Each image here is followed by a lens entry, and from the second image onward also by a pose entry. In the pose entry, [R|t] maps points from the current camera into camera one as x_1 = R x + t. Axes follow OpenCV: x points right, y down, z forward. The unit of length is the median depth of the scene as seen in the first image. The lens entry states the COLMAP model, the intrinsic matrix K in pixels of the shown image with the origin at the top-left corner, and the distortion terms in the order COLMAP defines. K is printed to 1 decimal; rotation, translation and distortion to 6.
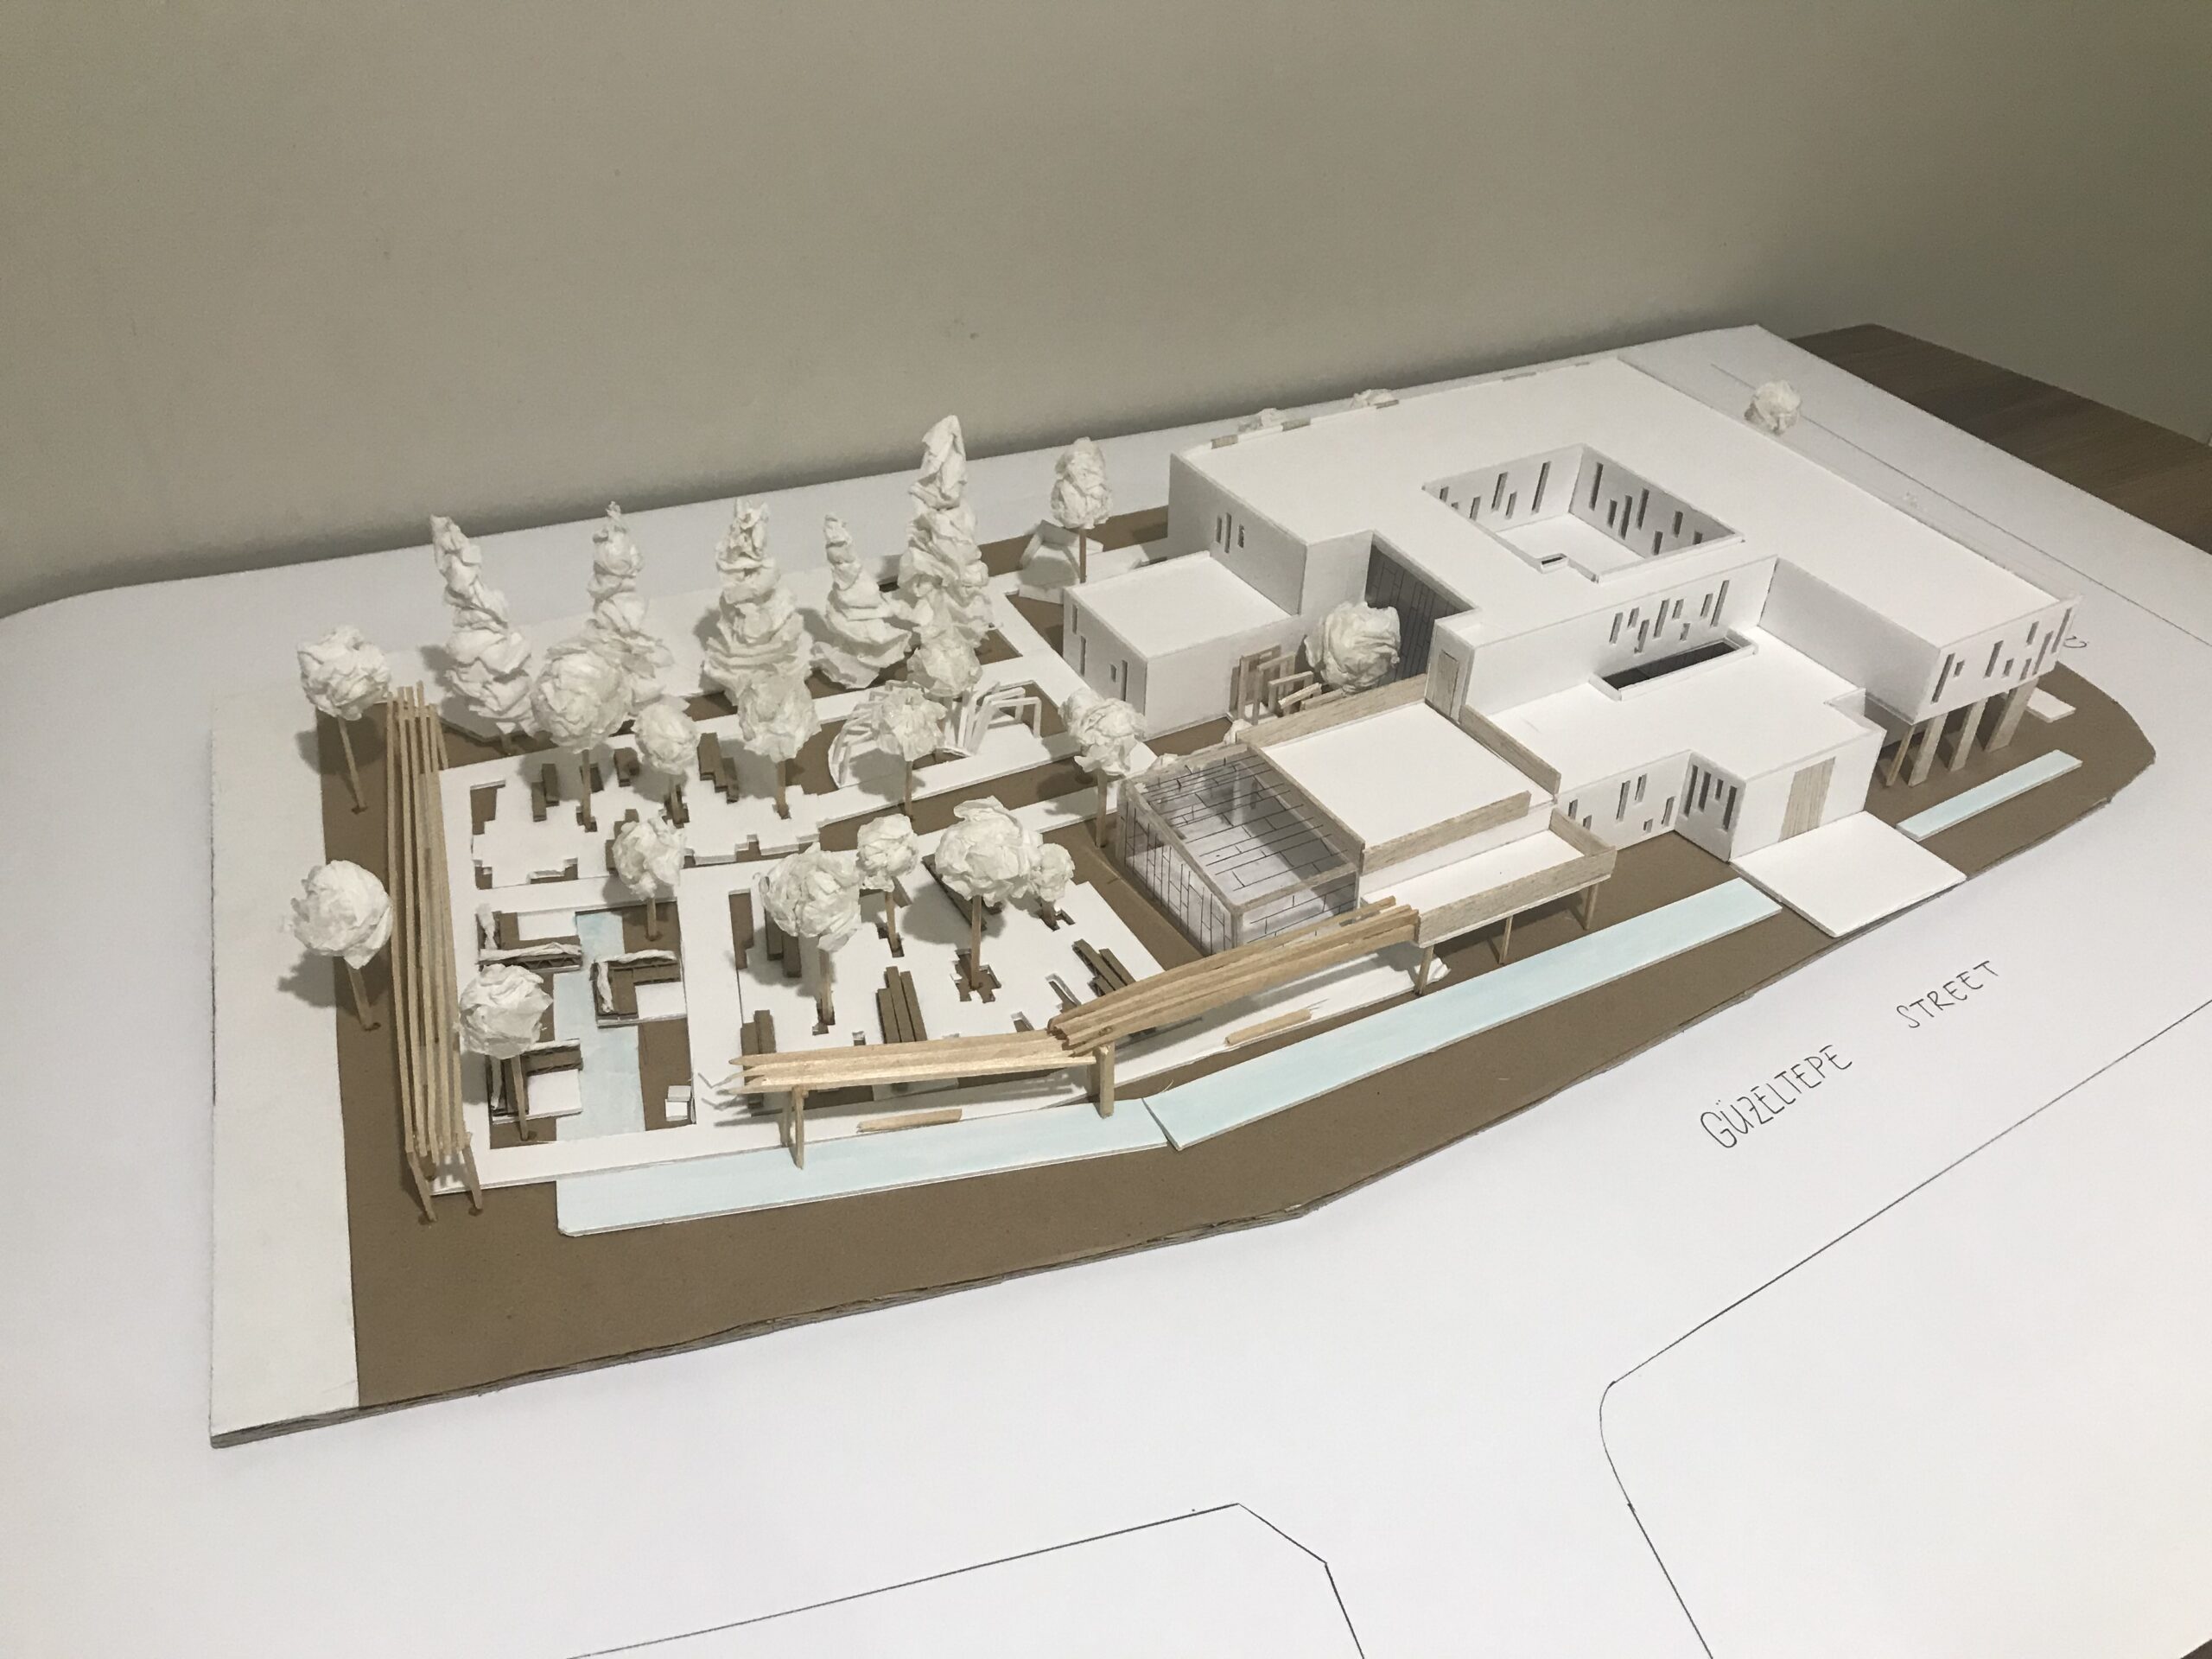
lens RADIAL K [[1851.5, 0, 1106.0], [0, 1851.5, 829.5], [0, 0, 1]] dist [-0.007354, -0.007262]
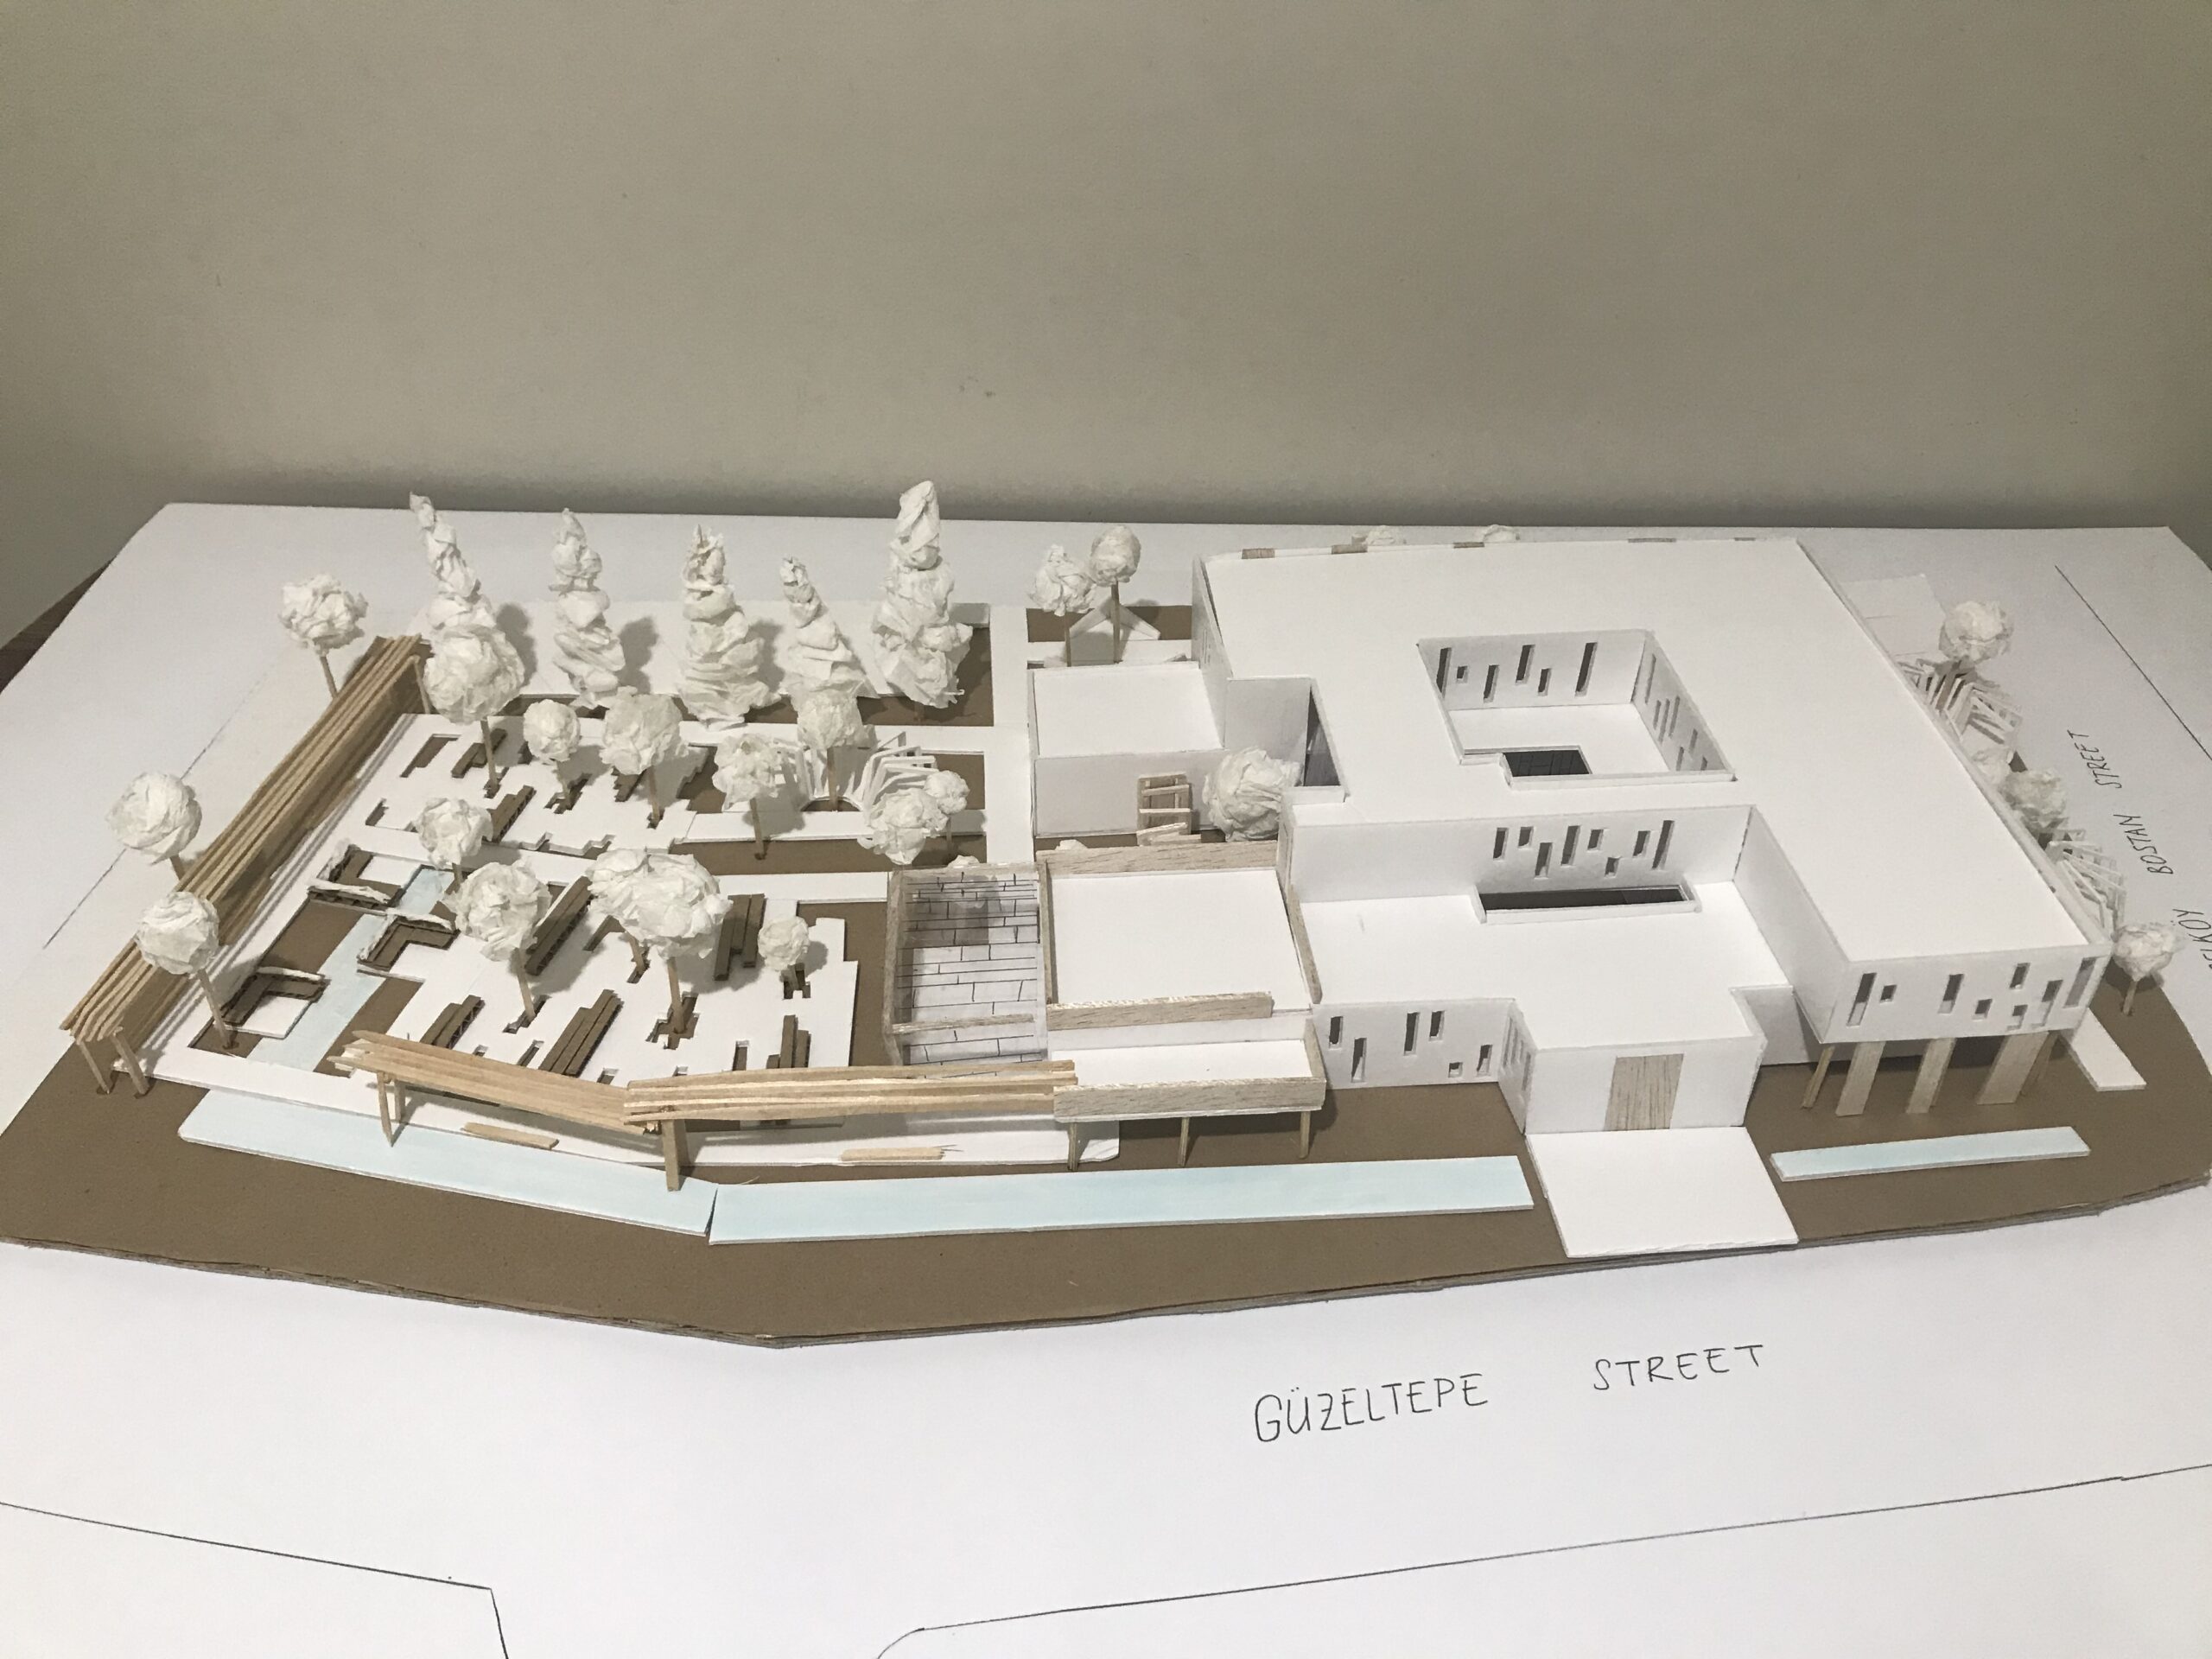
lens RADIAL K [[1851.5, 0, 1106.0], [0, 1851.5, 829.5], [0, 0, 1]] dist [-0.007354, -0.007262]
pose [[0.896282, 0.239053, -0.373541, 0.474417], [-0.237820, 0.970014, 0.050143, -0.125100], [0.374326, 0.043893, 0.926258, 0.120394]]
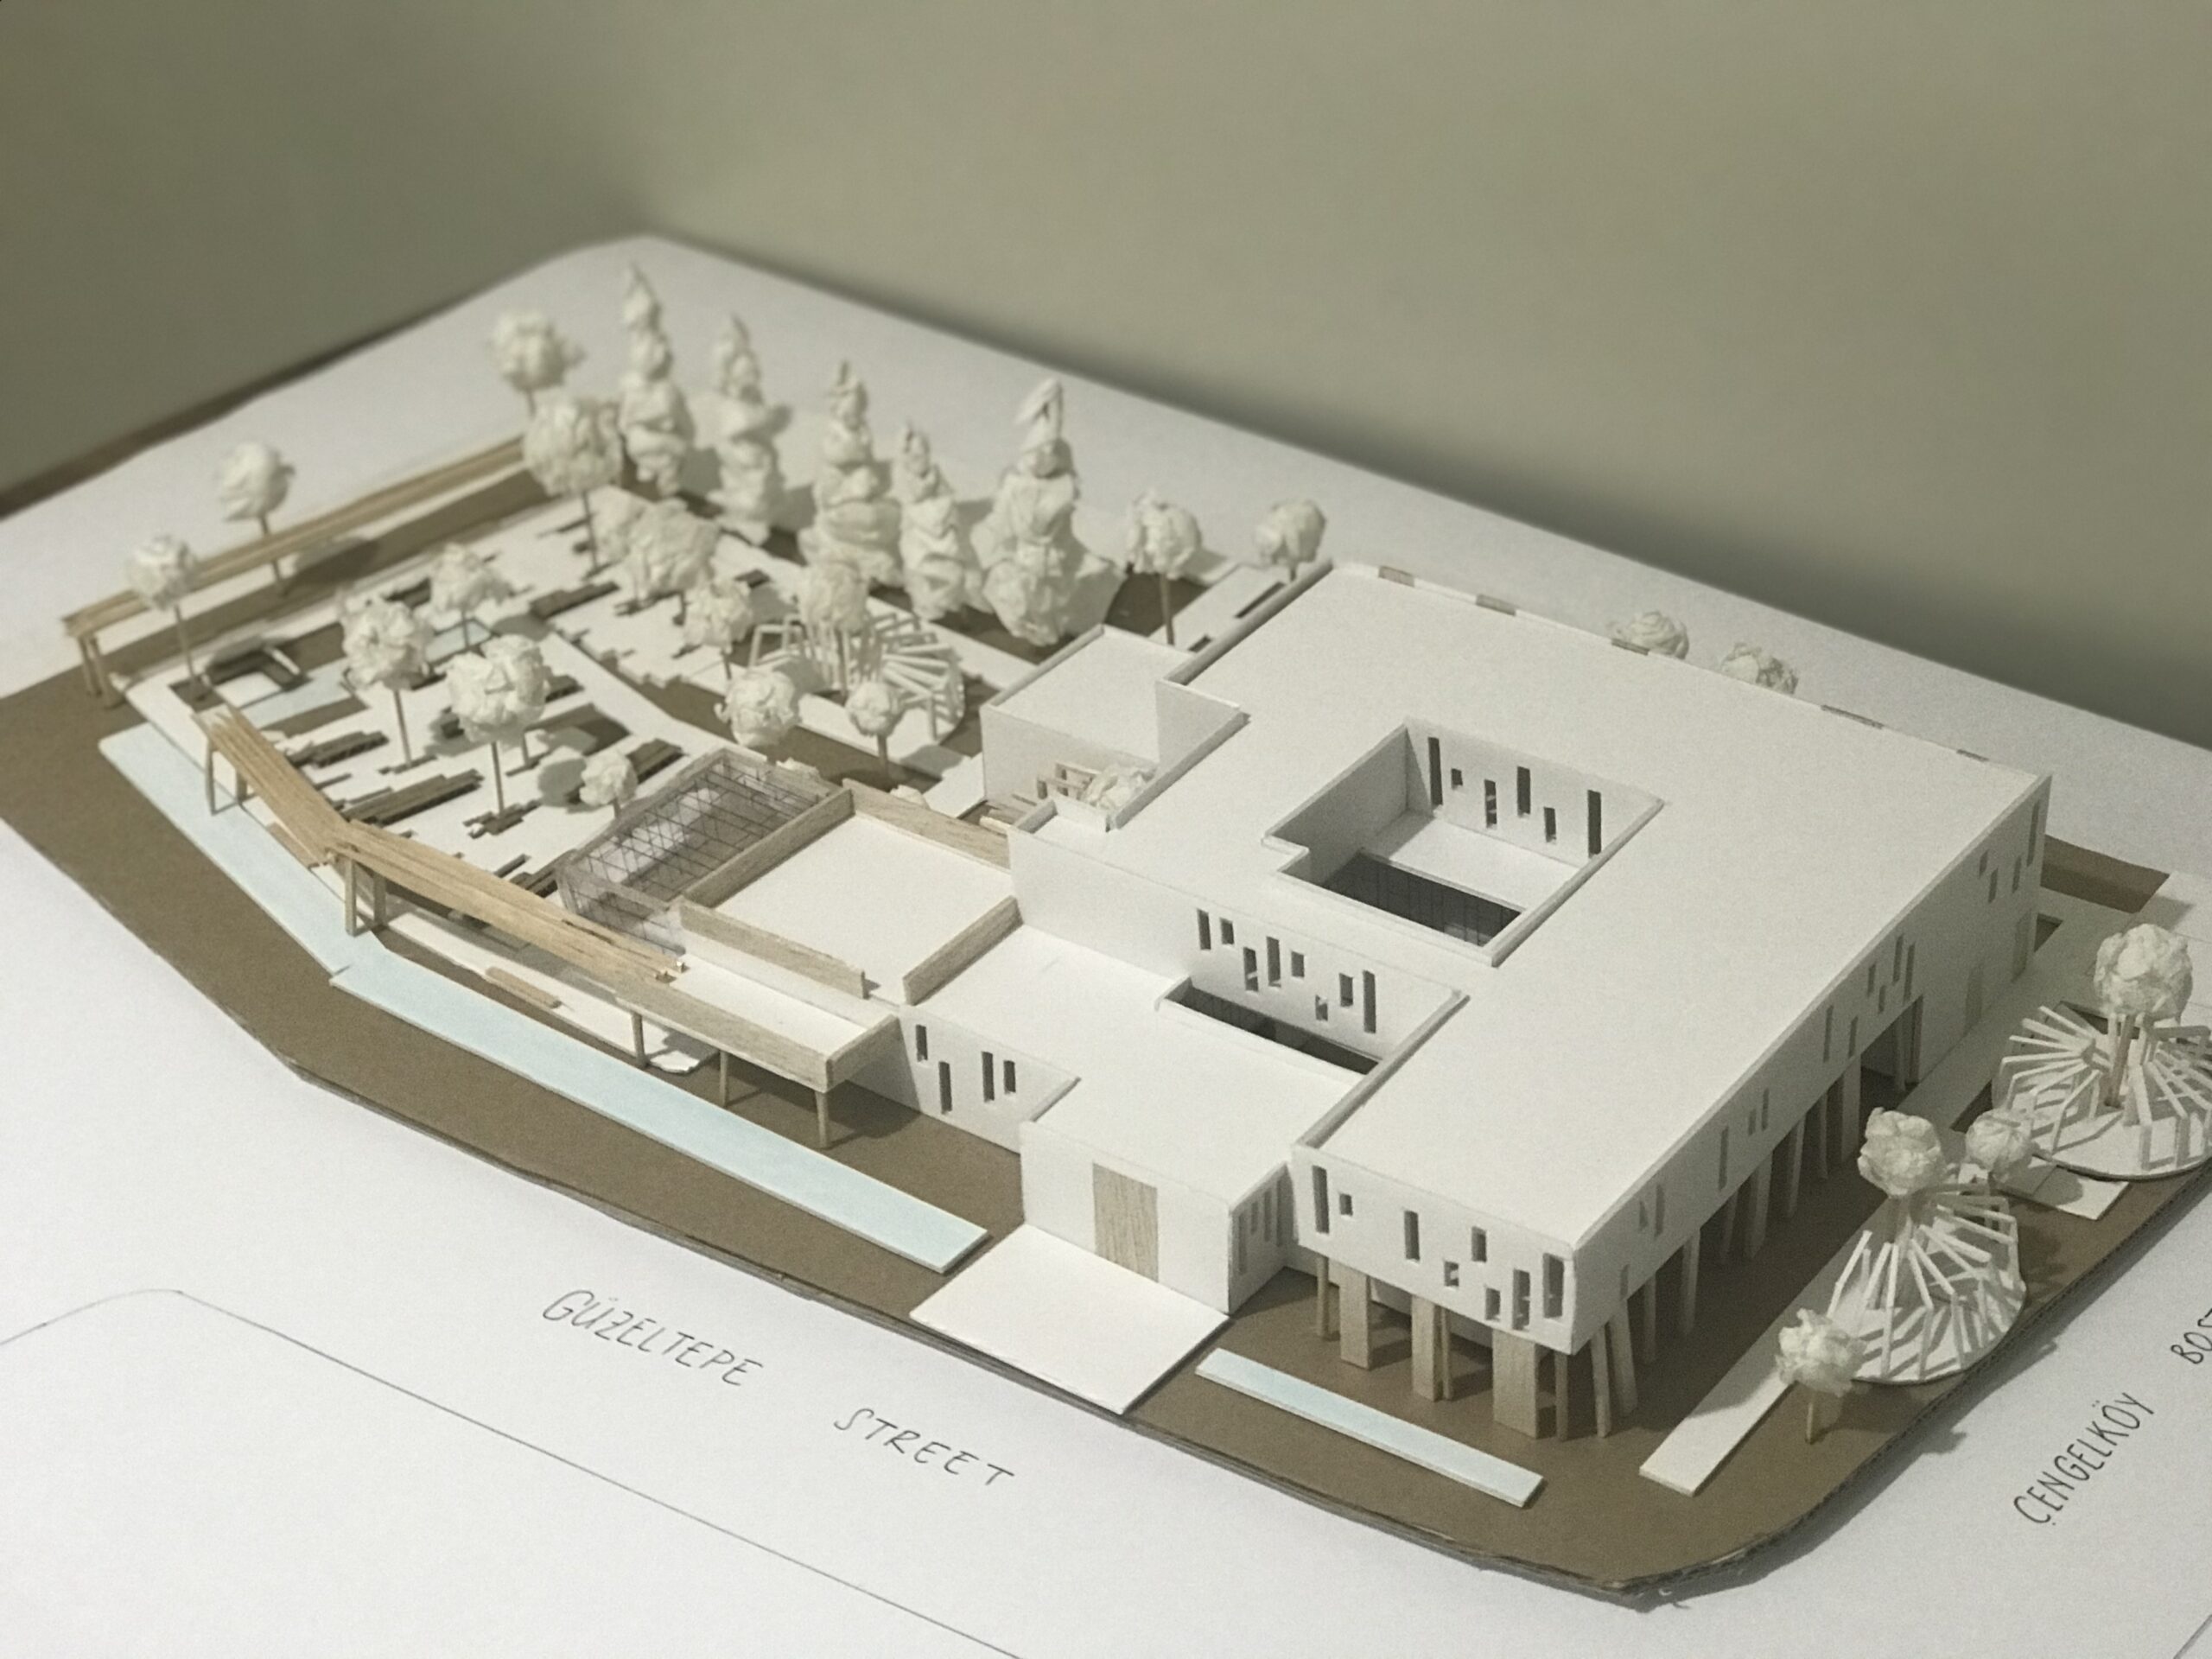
lens RADIAL K [[3723.2, 0, 1106.0], [0, 3723.2, 829.5], [0, 0, 1]] dist [-0.161489, -0.027896]
pose [[0.383191, 0.452846, -0.805043, 1.591473], [-0.494151, 0.836862, 0.235534, -0.523566], [0.780371, 0.307558, 0.544453, 0.147156]]
